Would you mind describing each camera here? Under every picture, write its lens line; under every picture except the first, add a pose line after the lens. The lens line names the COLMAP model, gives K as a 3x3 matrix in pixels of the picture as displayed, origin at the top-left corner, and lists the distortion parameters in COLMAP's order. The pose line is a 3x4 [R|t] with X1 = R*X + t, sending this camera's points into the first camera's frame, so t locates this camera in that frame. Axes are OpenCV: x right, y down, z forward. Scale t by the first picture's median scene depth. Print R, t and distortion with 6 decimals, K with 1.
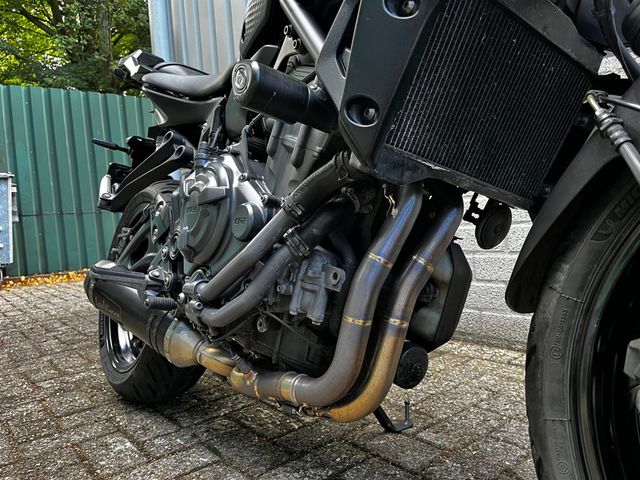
lens RADIAL K [[489.0, 0, 324.0], [0, 489.0, 243.4], [0, 0, 1]] dist [0.057777, -0.089629]
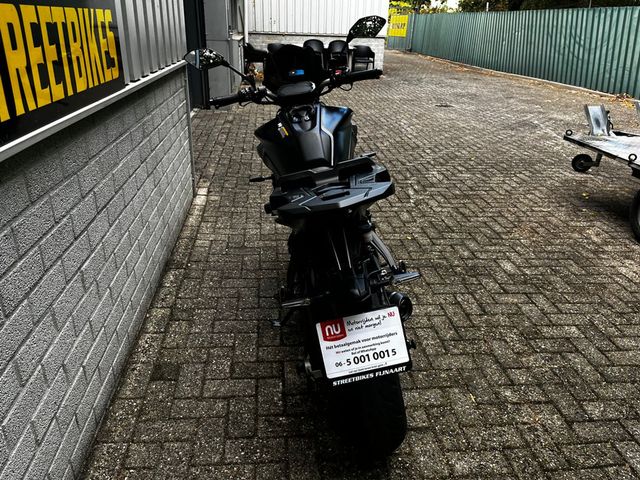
lens RADIAL K [[488.1, 0, 326.6], [0, 488.1, 240.2], [0, 0, 1]] dist [0.058398, -0.074611]
pose [[-0.849148, -0.174615, 0.498454, -1.024215], [0.047558, 0.914653, 0.401433, -0.813919], [-0.526009, 0.364582, -0.768372, 2.336263]]
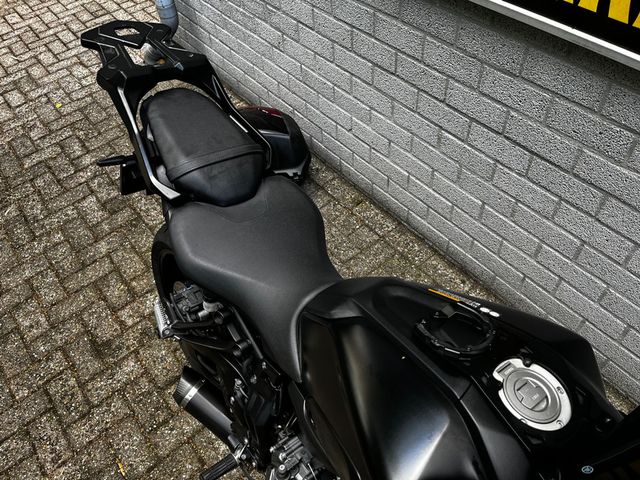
lens RADIAL K [[489.0, 0, 324.0], [0, 489.0, 243.4], [0, 0, 1]] dist [0.057777, -0.089629]
pose [[0.999990, -0.002746, 0.003434, -0.110520], [-0.000680, 0.675080, 0.737744, -1.059869], [-0.004344, -0.737740, 0.675071, 0.437904]]
